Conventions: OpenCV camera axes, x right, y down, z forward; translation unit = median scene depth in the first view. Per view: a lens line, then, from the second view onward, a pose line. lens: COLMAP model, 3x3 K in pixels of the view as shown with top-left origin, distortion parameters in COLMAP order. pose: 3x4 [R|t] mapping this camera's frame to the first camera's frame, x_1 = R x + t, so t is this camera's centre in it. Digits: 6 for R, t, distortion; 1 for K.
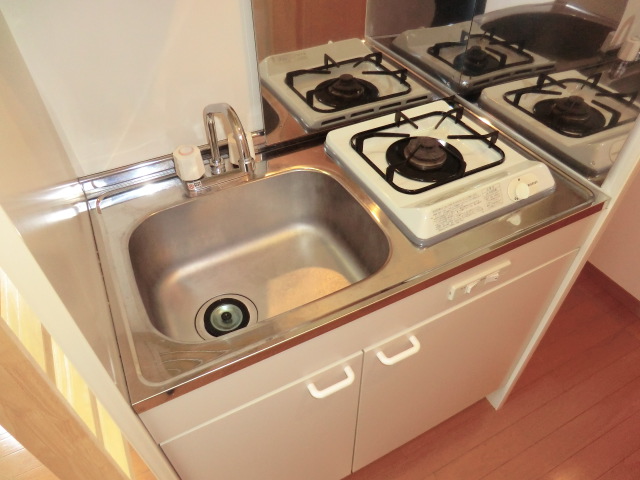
lens RADIAL K [[477.8, 0, 330.4], [0, 477.8, 247.8], [0, 0, 1]] dist [-0.095837, 0.145770]
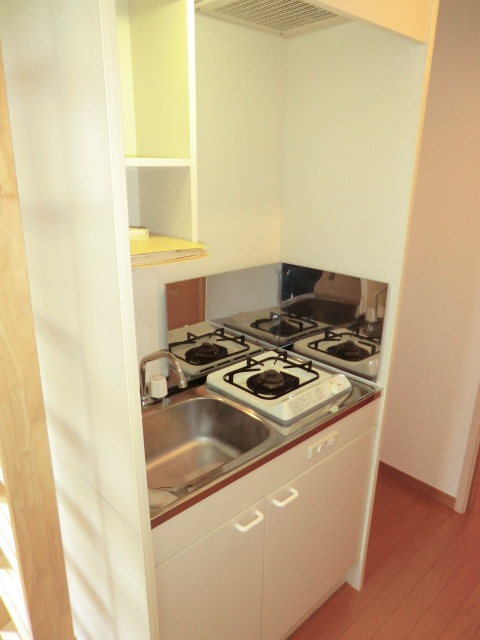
lens RADIAL K [[460.7, 0, 240.0], [0, 460.7, 320.0], [0, 0, 1]] dist [-0.003016, 0.001988]
pose [[0.969188, -0.074023, 0.234936, -0.217203], [0.167907, 0.896388, -0.410240, 0.205754], [-0.180227, 0.437047, 0.881197, -0.376652]]
